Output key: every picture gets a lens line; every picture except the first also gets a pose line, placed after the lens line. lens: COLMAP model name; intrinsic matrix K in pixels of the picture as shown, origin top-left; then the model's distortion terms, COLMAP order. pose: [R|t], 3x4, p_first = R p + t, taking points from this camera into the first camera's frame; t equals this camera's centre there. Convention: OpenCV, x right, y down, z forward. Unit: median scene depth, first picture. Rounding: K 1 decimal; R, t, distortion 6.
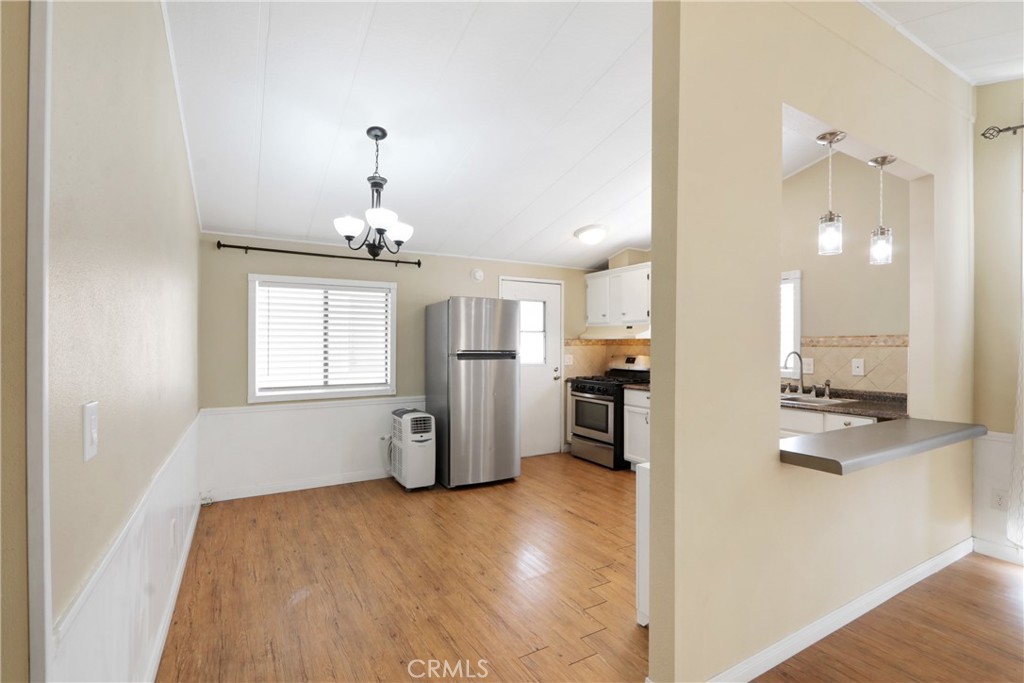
lens RADIAL K [[475.1, 0, 521.7], [0, 475.1, 343.3], [0, 0, 1]] dist [-0.018057, 0.007048]
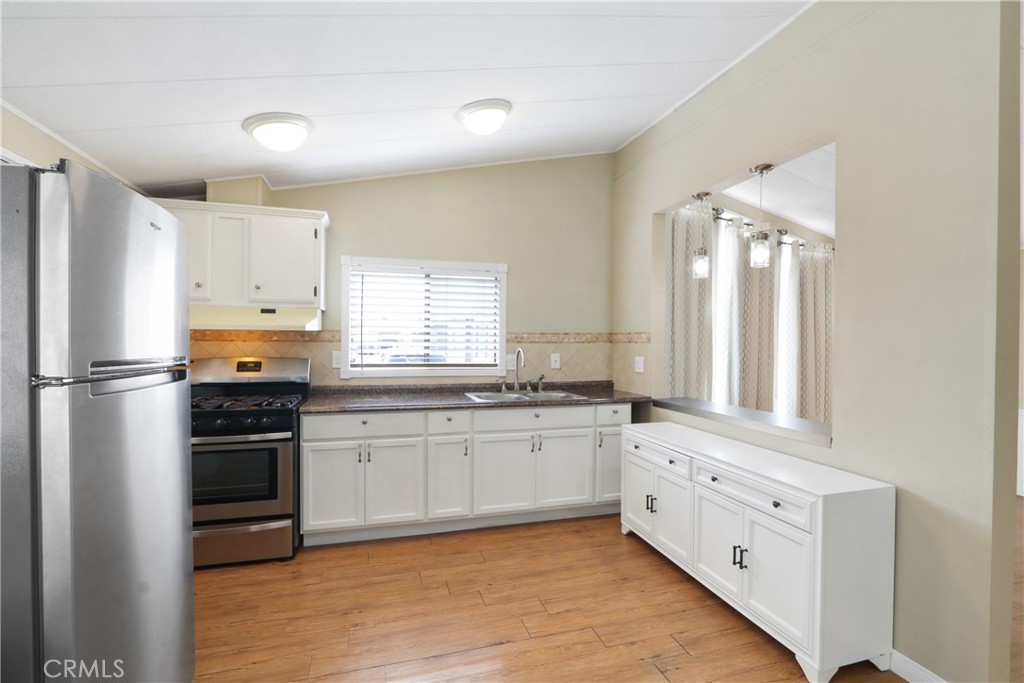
lens RADIAL K [[475.1, 0, 521.7], [0, 475.1, 343.3], [0, 0, 1]] dist [-0.018057, 0.007048]
pose [[0.232231, -0.008194, 0.972626, -0.327408], [-0.008483, 0.999909, 0.010449, -0.002366], [-0.972624, -0.010677, 0.232141, 0.663186]]
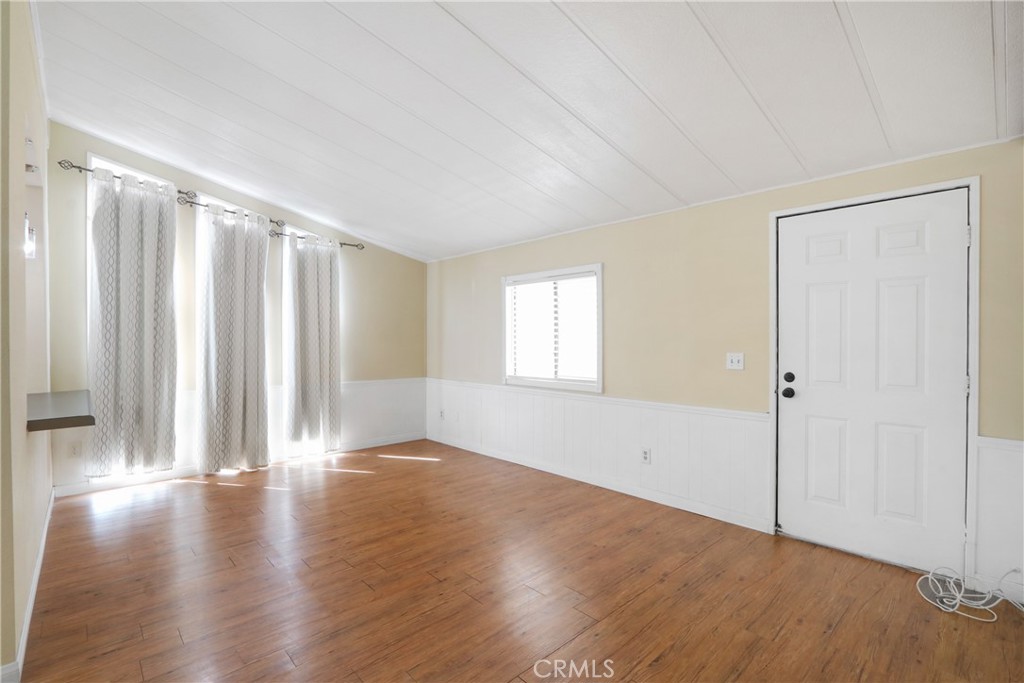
lens RADIAL K [[475.1, 0, 521.7], [0, 475.1, 343.3], [0, 0, 1]] dist [-0.018057, 0.007048]
pose [[-0.232012, -0.019860, 0.972510, -0.351544], [0.000246, 0.999790, 0.020476, 0.008190], [-0.972713, 0.004990, -0.231958, 0.056645]]
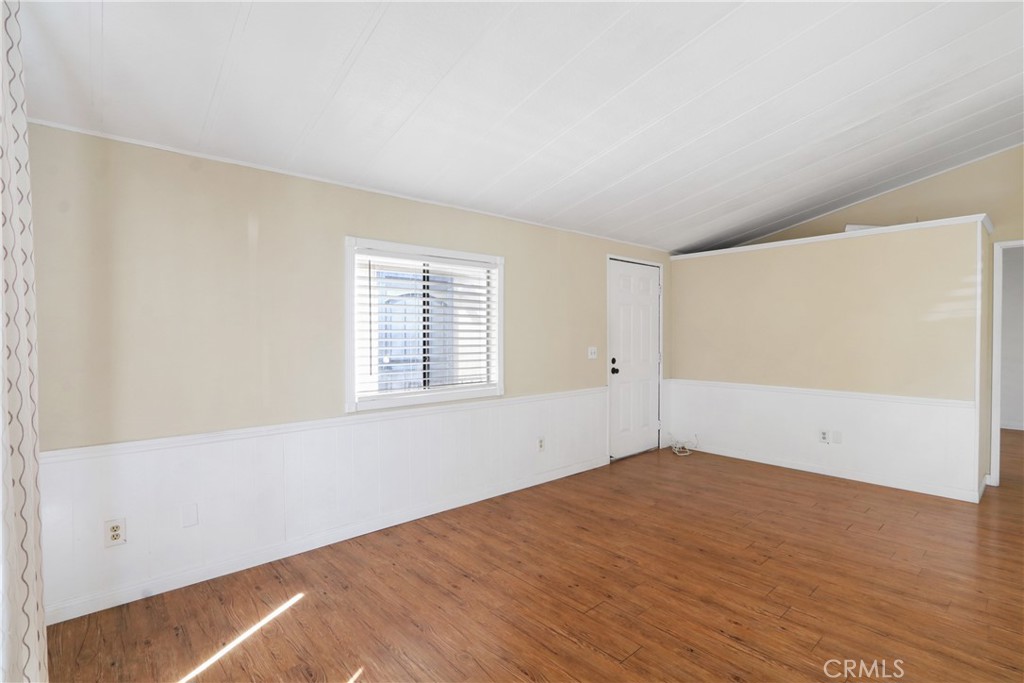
lens RADIAL K [[480.0, 0, 520.3], [0, 480.0, 342.4], [0, 0, 1]] dist [-0.018346, 0.000837]
pose [[-0.980522, -0.003155, -0.196386, 0.658877], [-0.006021, 0.999884, 0.013999, 0.014837], [0.196319, 0.014908, -0.980427, 0.564638]]
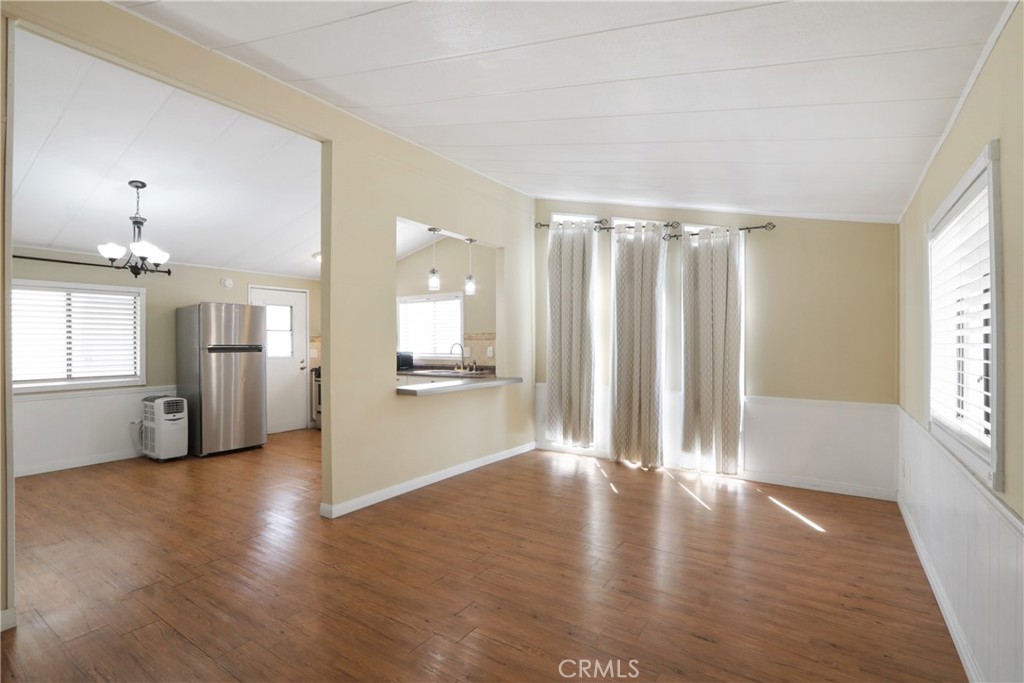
lens RADIAL K [[475.1, 0, 521.7], [0, 475.1, 343.3], [0, 0, 1]] dist [-0.018057, 0.007048]
pose [[0.899638, -0.009067, 0.436542, 0.062546], [0.009348, 0.999955, 0.001505, 0.015210], [-0.436536, 0.002727, 0.899683, -0.462226]]
